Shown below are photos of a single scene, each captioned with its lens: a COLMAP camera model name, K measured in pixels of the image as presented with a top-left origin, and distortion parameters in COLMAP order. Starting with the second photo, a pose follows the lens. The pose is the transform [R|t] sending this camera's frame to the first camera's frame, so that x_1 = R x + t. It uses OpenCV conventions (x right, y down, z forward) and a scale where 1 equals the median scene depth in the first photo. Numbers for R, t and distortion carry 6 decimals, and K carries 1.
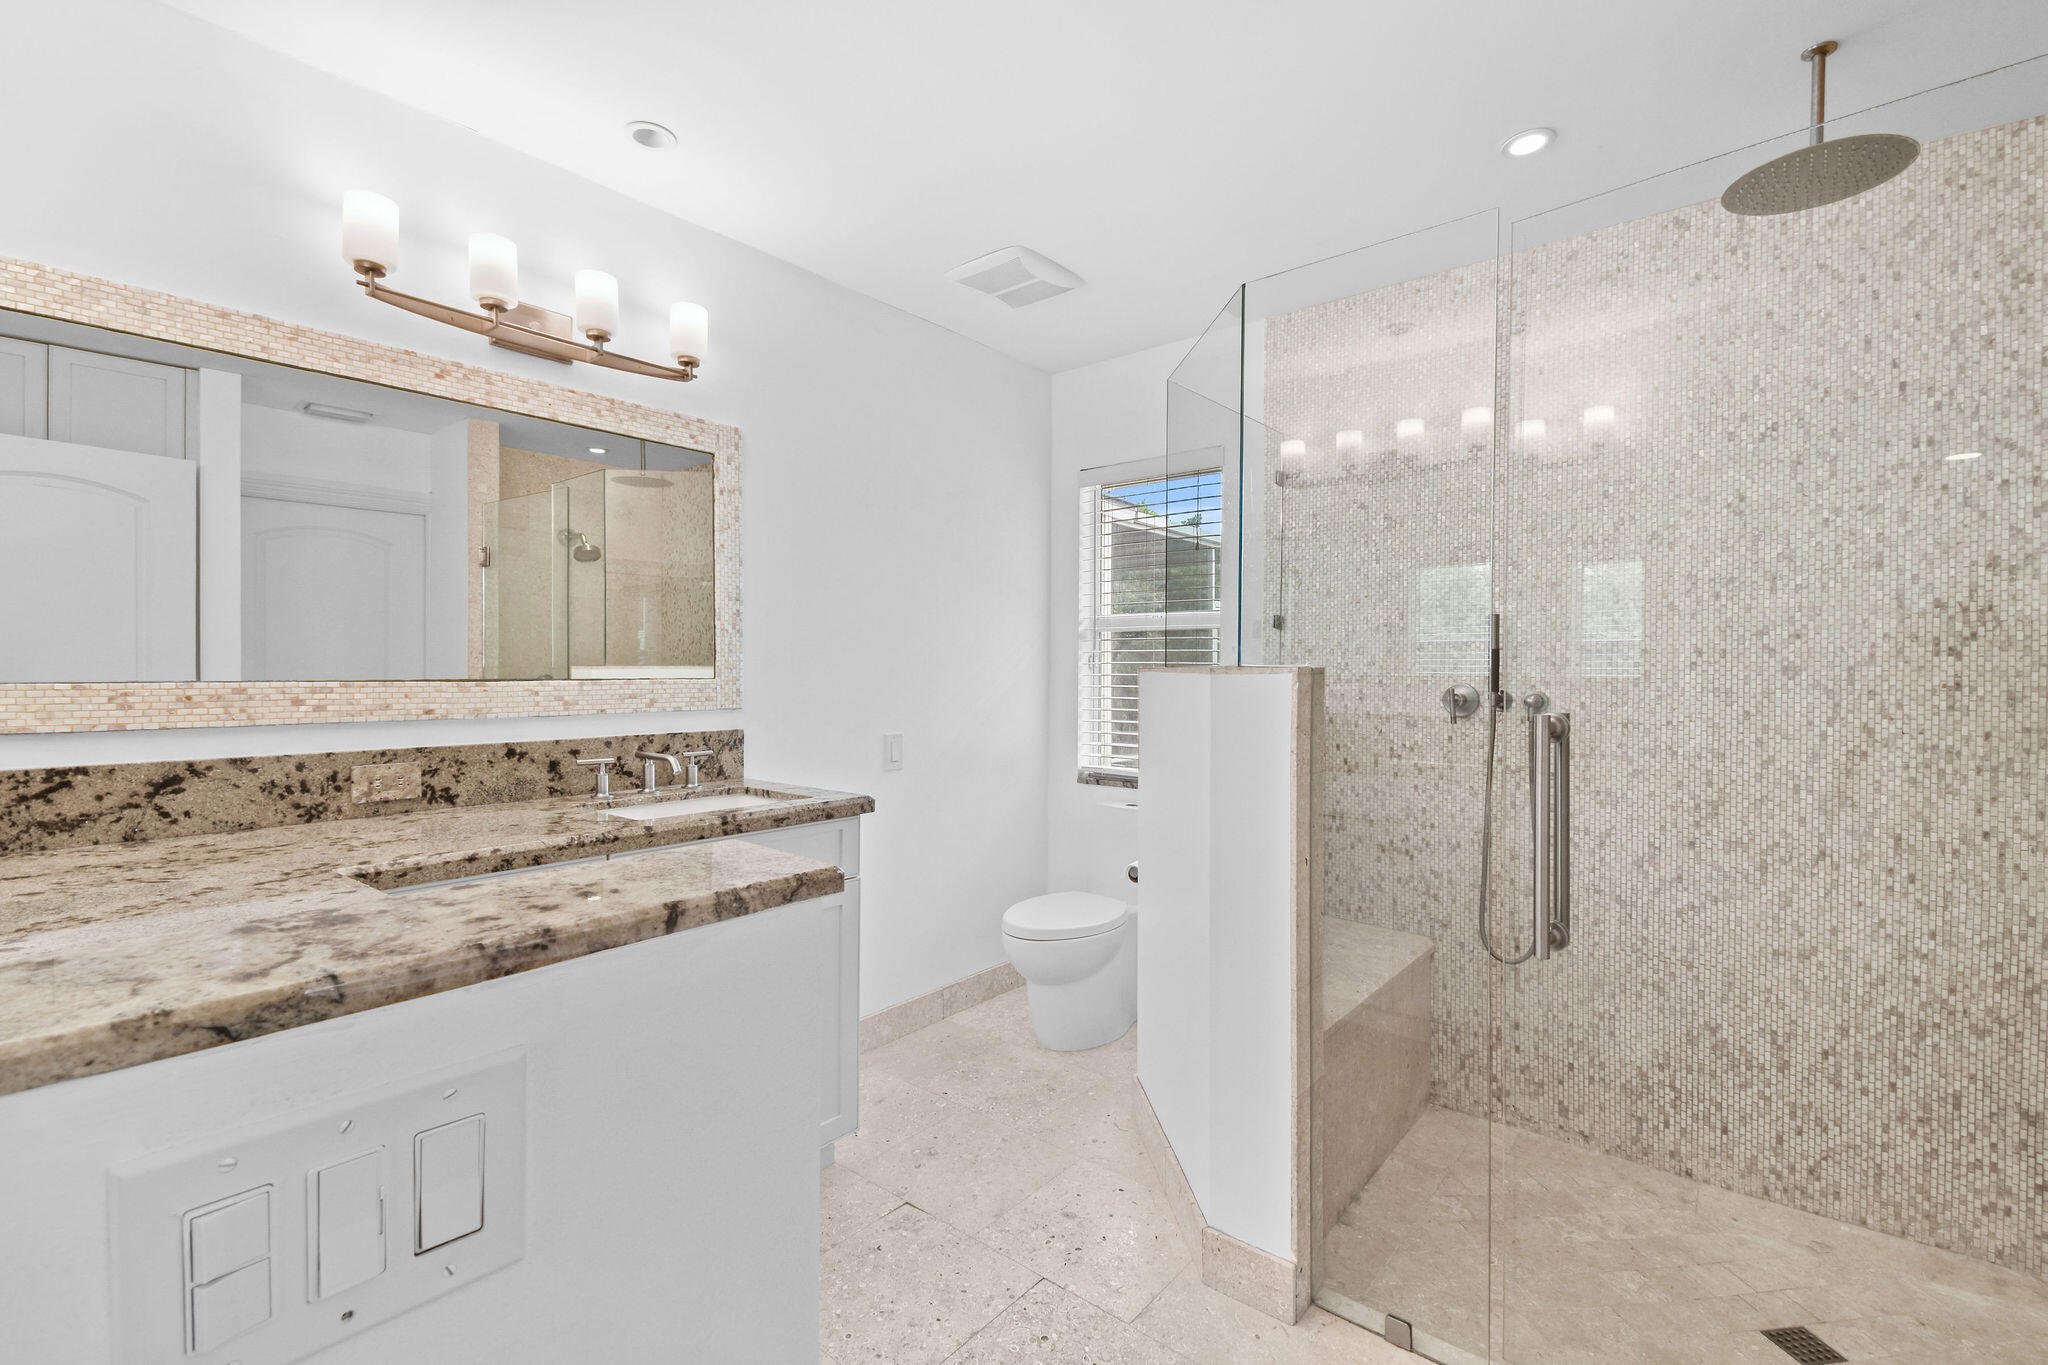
lens RADIAL K [[906.6, 0, 1023.9], [0, 906.6, 675.0], [0, 0, 1]] dist [0.015924, -0.017109]
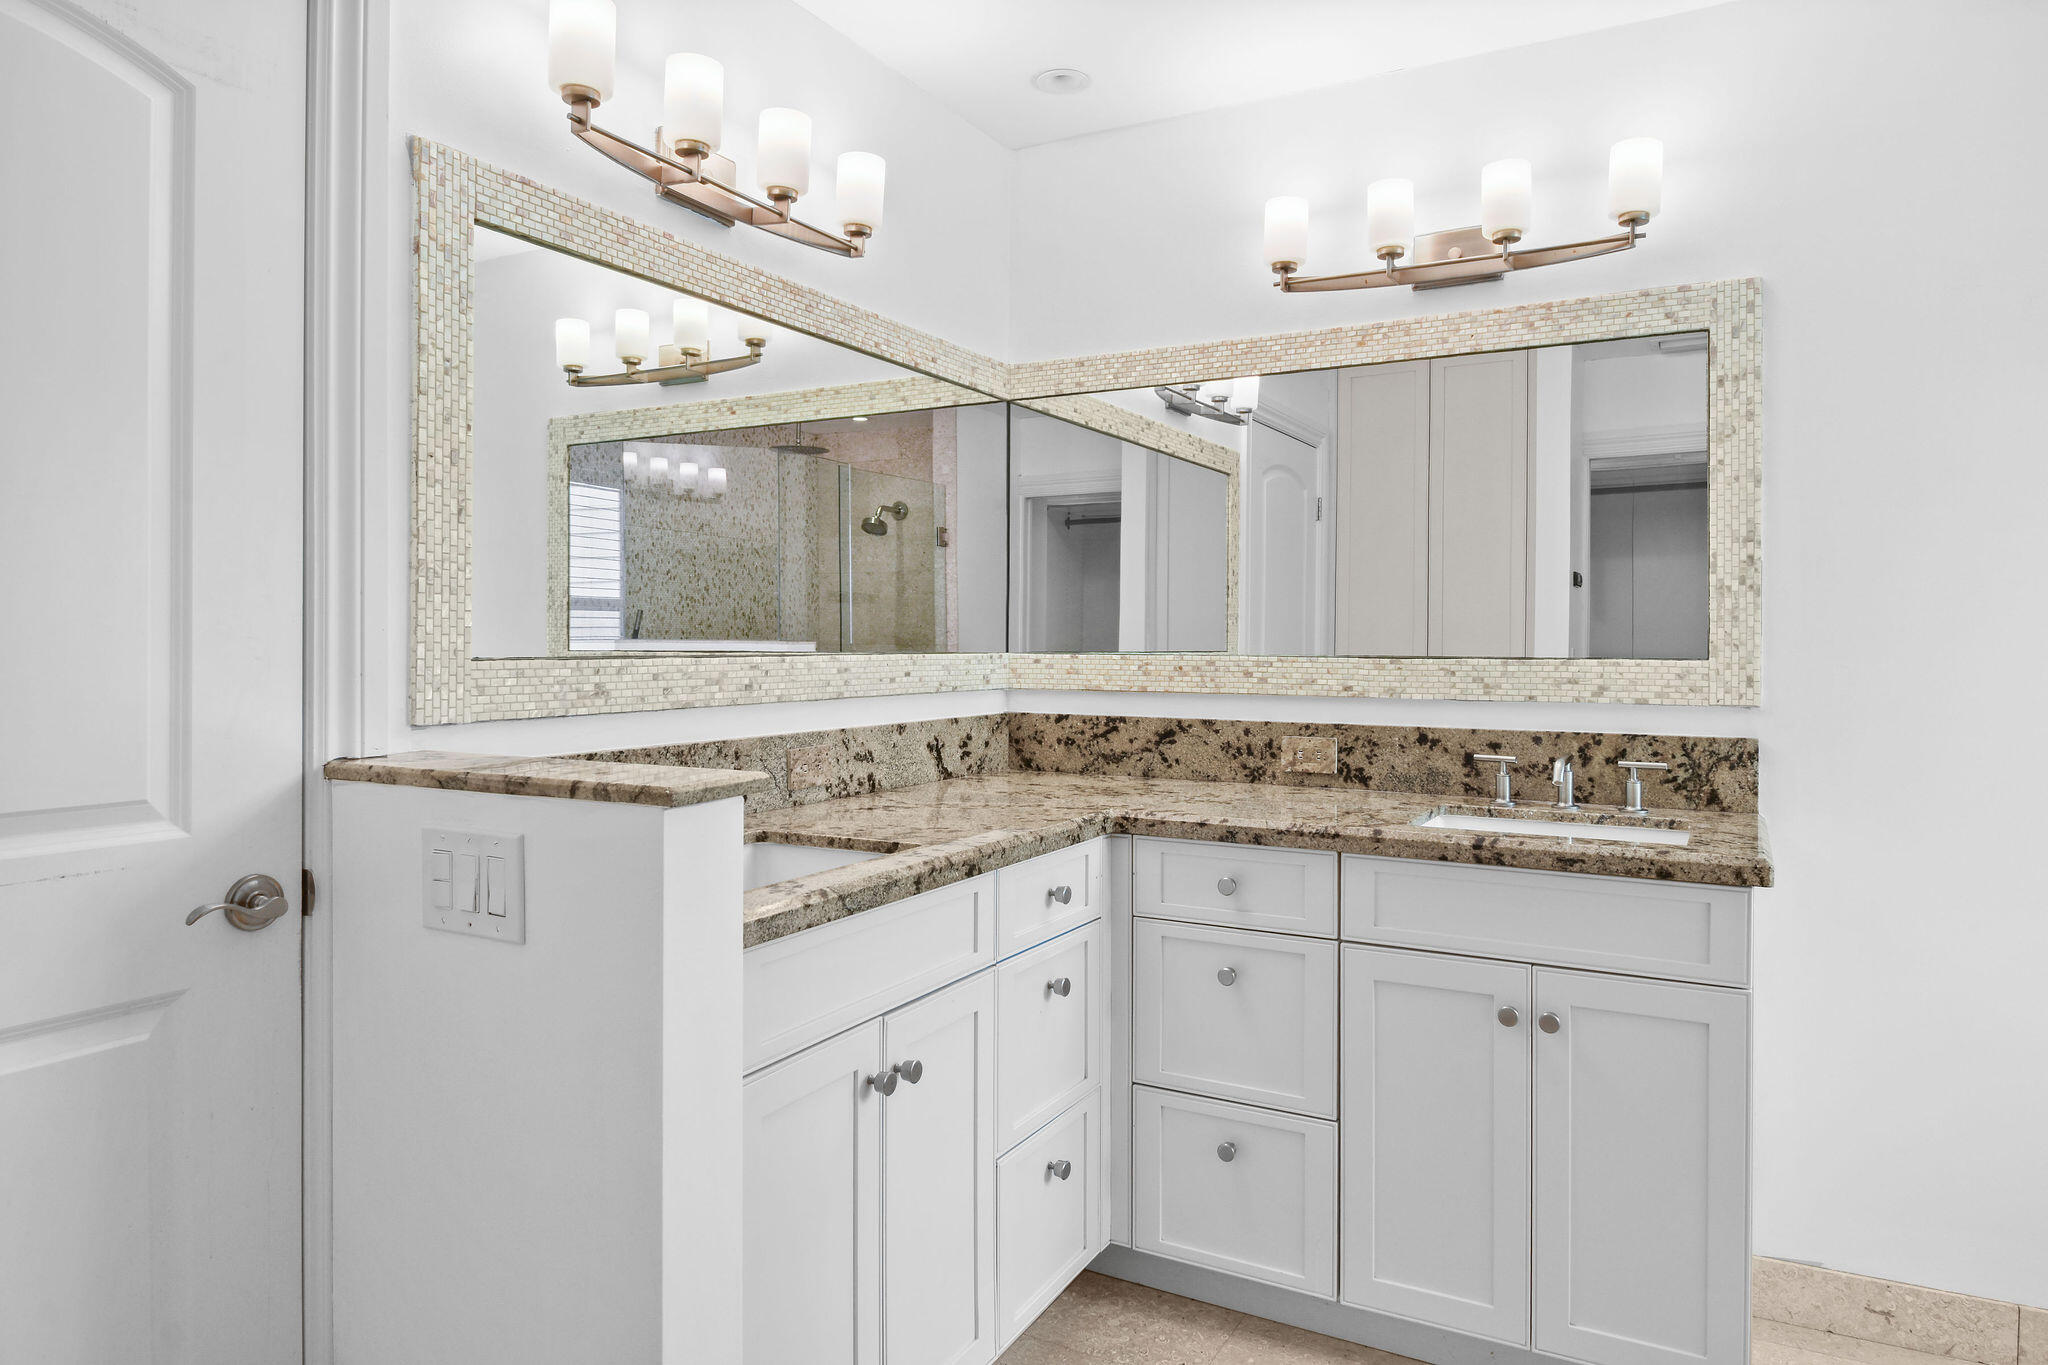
lens RADIAL K [[1225.4, 0, 1025.6], [0, 1225.4, 637.0], [0, 0, 1]] dist [-0.004726, -0.001061]
pose [[0.172070, -0.006721, -0.985062, 0.612119], [-0.009343, 0.999921, -0.008455, -0.000700], [0.985040, 0.010658, 0.171994, 0.444358]]
